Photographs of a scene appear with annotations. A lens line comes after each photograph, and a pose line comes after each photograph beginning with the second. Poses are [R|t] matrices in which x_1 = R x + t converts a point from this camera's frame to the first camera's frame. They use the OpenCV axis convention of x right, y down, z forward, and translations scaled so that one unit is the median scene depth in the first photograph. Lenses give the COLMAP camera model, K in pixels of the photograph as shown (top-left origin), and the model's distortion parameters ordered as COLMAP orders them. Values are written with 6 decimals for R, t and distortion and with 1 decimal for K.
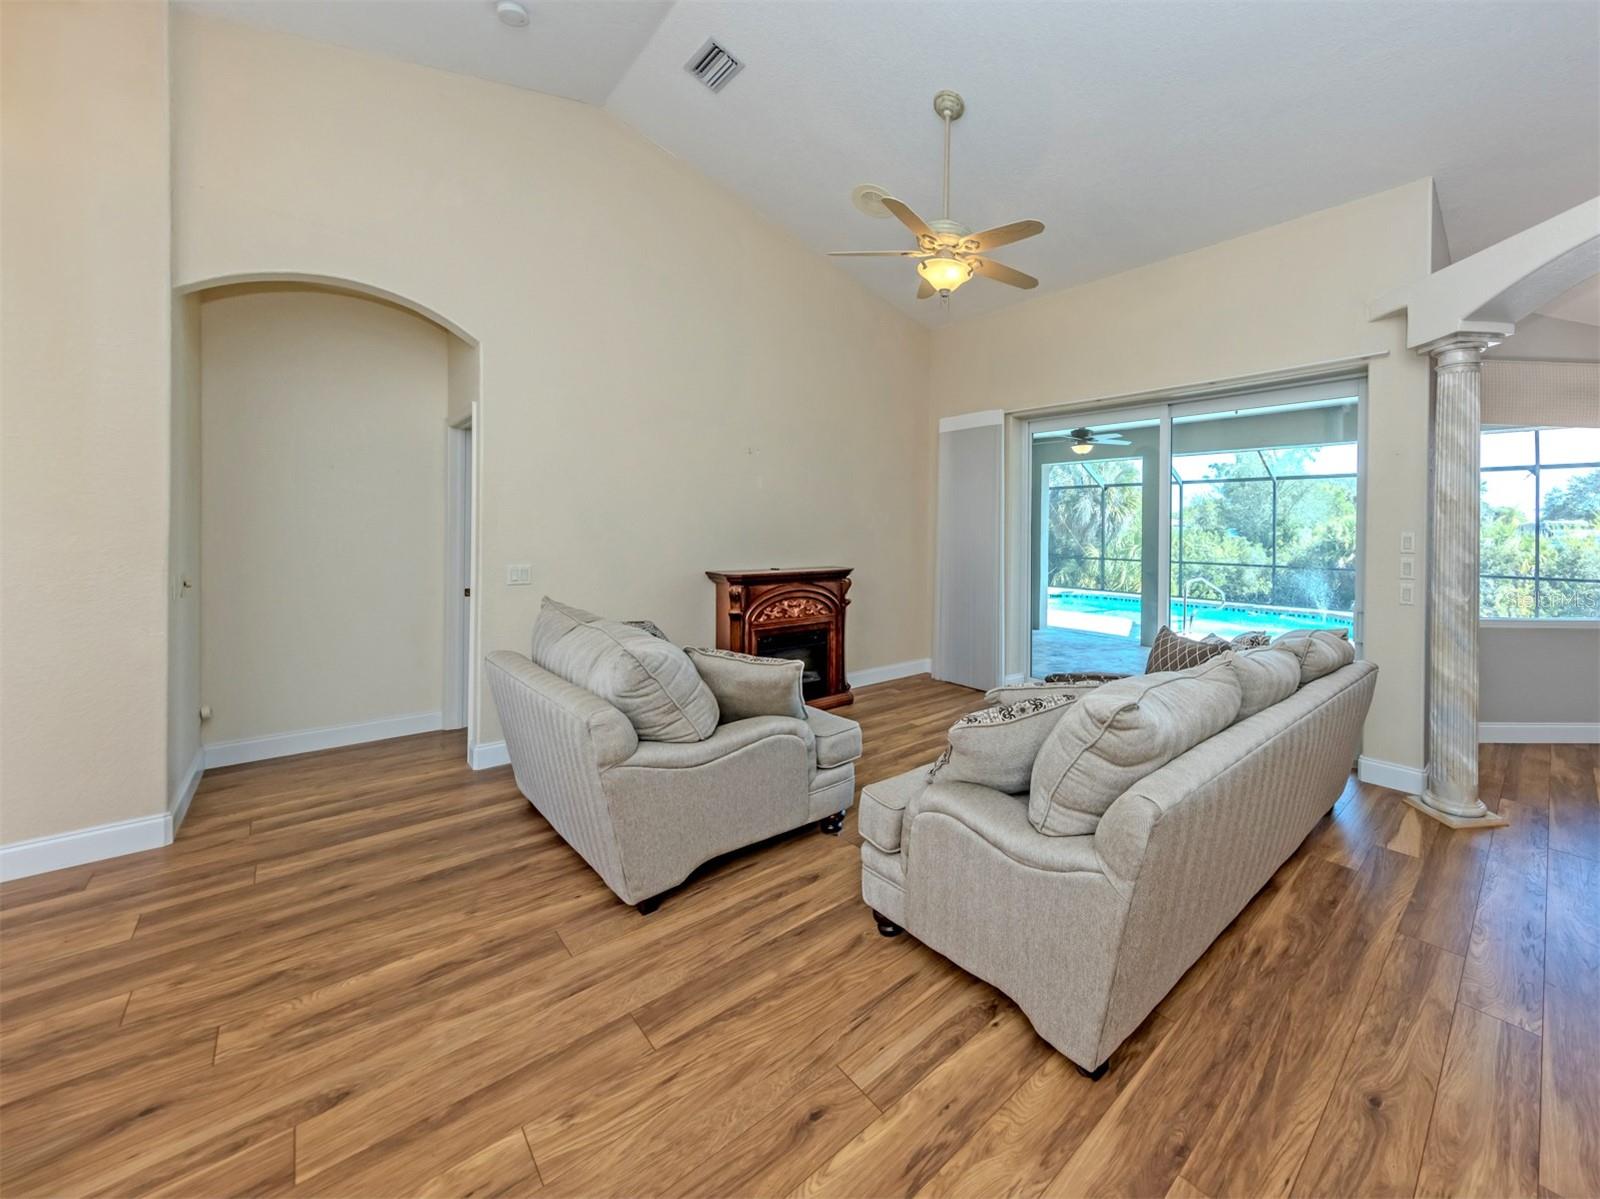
lens RADIAL K [[777.2, 0, 796.4], [0, 777.2, 530.1], [0, 0, 1]] dist [0.012505, -0.000501]
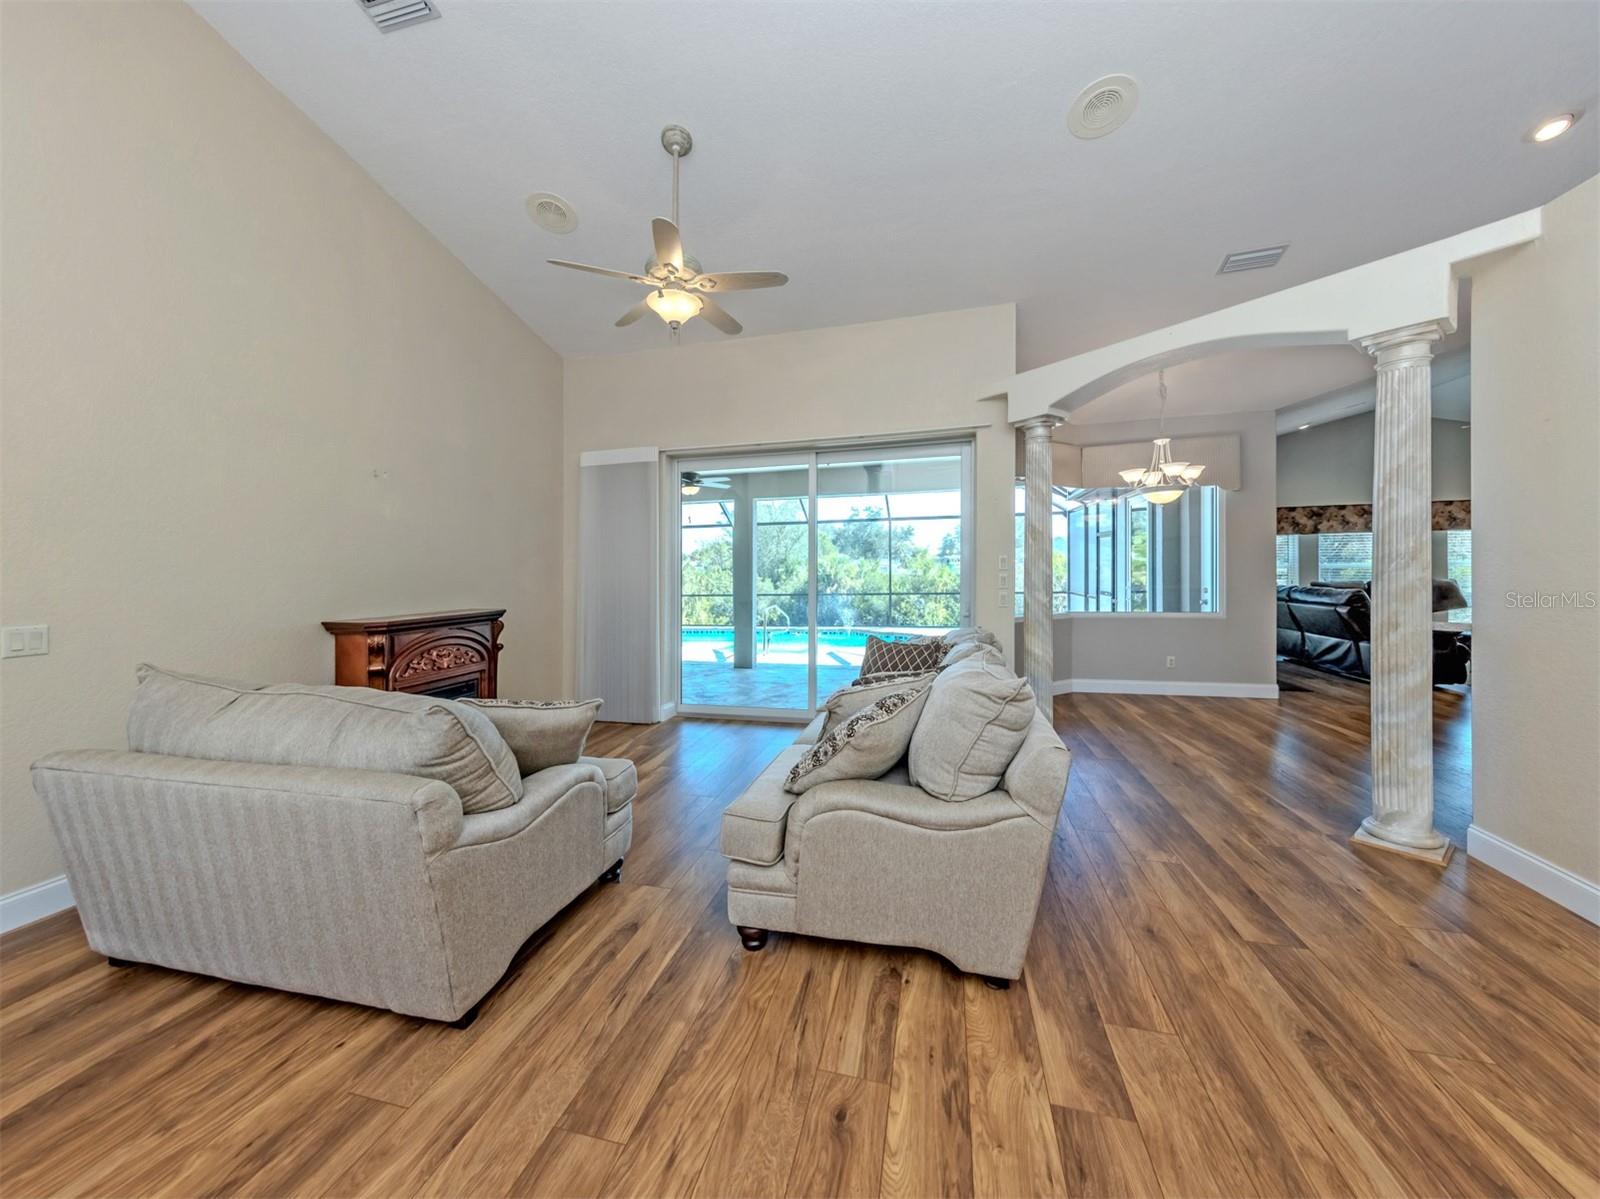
lens RADIAL K [[770.1, 0, 800.0], [0, 770.1, 572.8], [0, 0, 1]] dist [0.012438, -0.000503]
pose [[0.803345, -0.022613, 0.595084, -0.404731], [0.024838, 0.999682, 0.004457, 0.023914], [-0.594996, 0.011200, 0.803651, 0.143318]]
